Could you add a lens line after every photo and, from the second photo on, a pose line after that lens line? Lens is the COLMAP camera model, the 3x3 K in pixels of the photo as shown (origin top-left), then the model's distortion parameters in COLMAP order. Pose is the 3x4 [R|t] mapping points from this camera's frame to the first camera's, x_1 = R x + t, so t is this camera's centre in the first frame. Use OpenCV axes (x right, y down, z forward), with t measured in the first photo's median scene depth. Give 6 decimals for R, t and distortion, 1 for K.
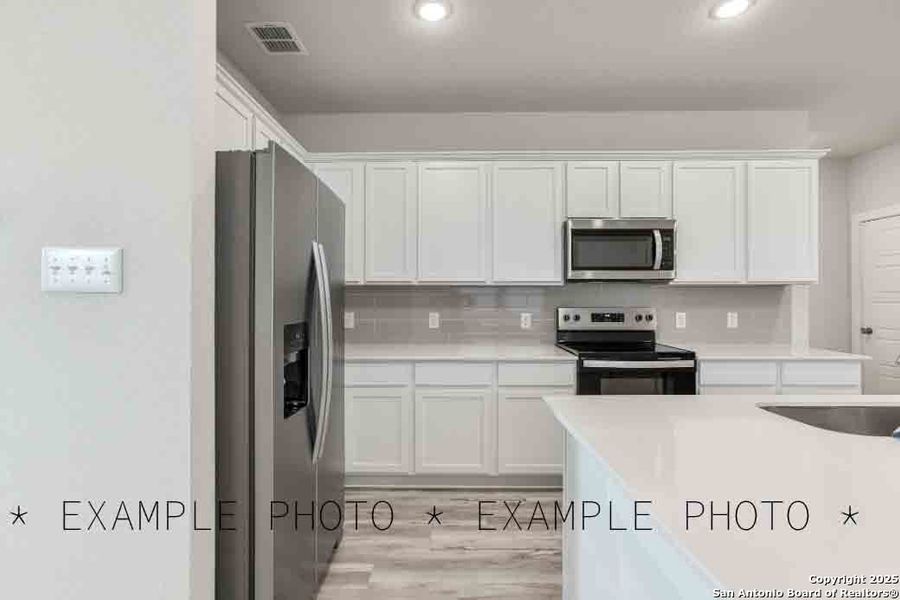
lens RADIAL K [[433.0, 0, 449.3], [0, 433.0, 295.6], [0, 0, 1]] dist [-0.014686, 0.006481]
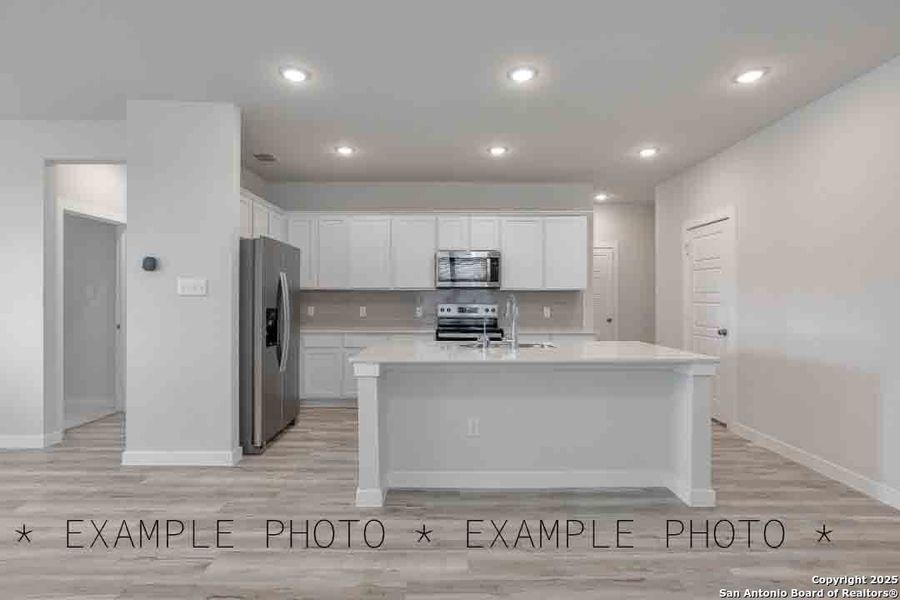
lens RADIAL K [[433.0, 0, 446.5], [0, 433.0, 297.0], [0, 0, 1]] dist [-0.014686, 0.006481]
pose [[0.999938, 0.005587, 0.009642, 0.296496], [-0.005647, 0.999965, 0.006247, -0.008707], [-0.009606, -0.006301, 0.999934, -0.703230]]
